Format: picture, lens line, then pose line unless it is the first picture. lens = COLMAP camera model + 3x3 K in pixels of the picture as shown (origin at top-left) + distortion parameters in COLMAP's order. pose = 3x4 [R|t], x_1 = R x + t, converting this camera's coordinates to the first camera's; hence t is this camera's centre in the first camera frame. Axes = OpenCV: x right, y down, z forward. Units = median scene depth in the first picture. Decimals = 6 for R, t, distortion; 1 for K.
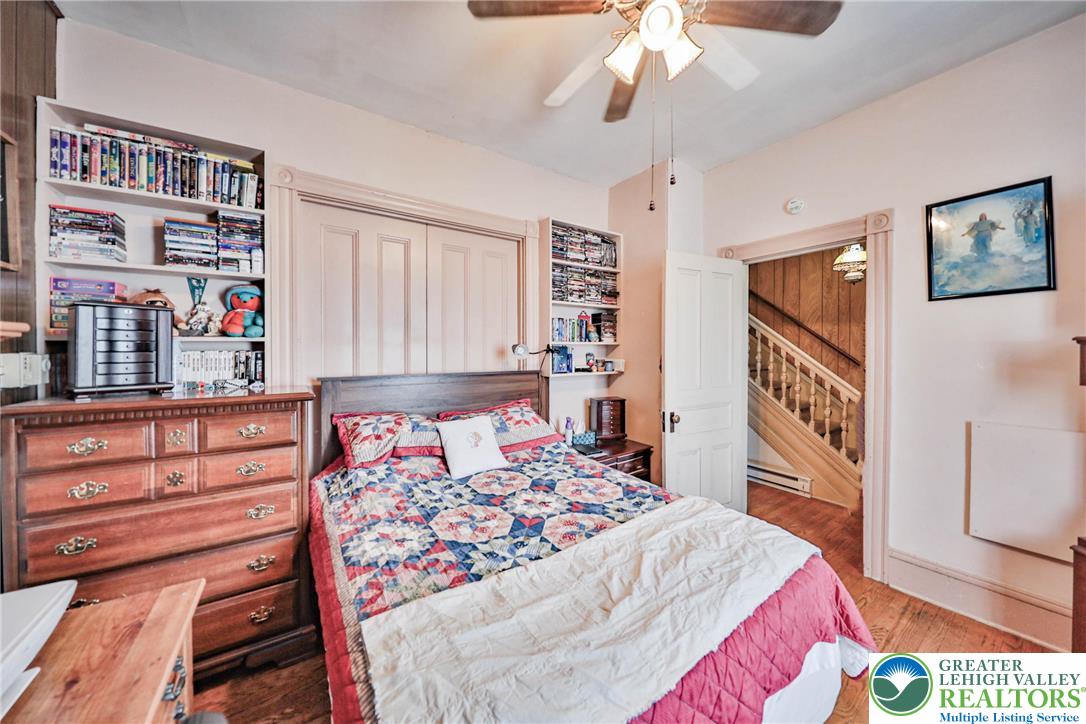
lens RADIAL K [[356.7, 0, 551.0], [0, 356.7, 350.3], [0, 0, 1]] dist [0.001018, -0.005316]
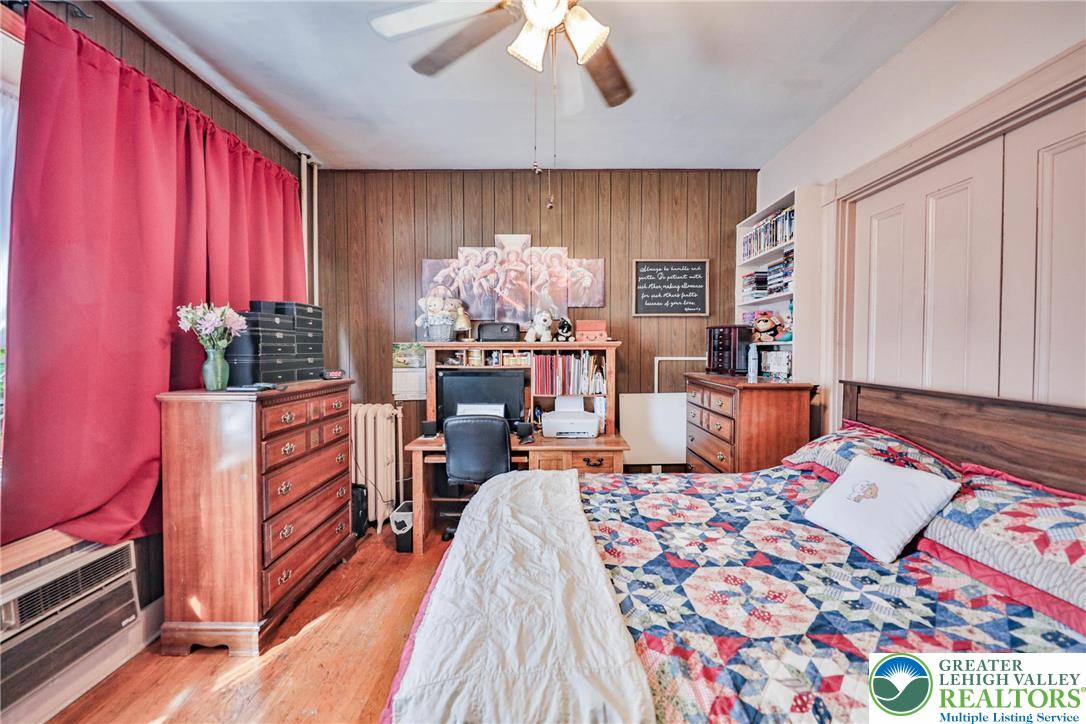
lens RADIAL K [[356.7, 0, 551.0], [0, 356.7, 350.3], [0, 0, 1]] dist [0.001018, -0.005316]
pose [[-0.530821, 0.001633, -0.847482, 0.801303], [-0.002605, 0.999990, 0.003559, -0.007328], [0.847480, 0.004096, -0.530812, 1.101974]]
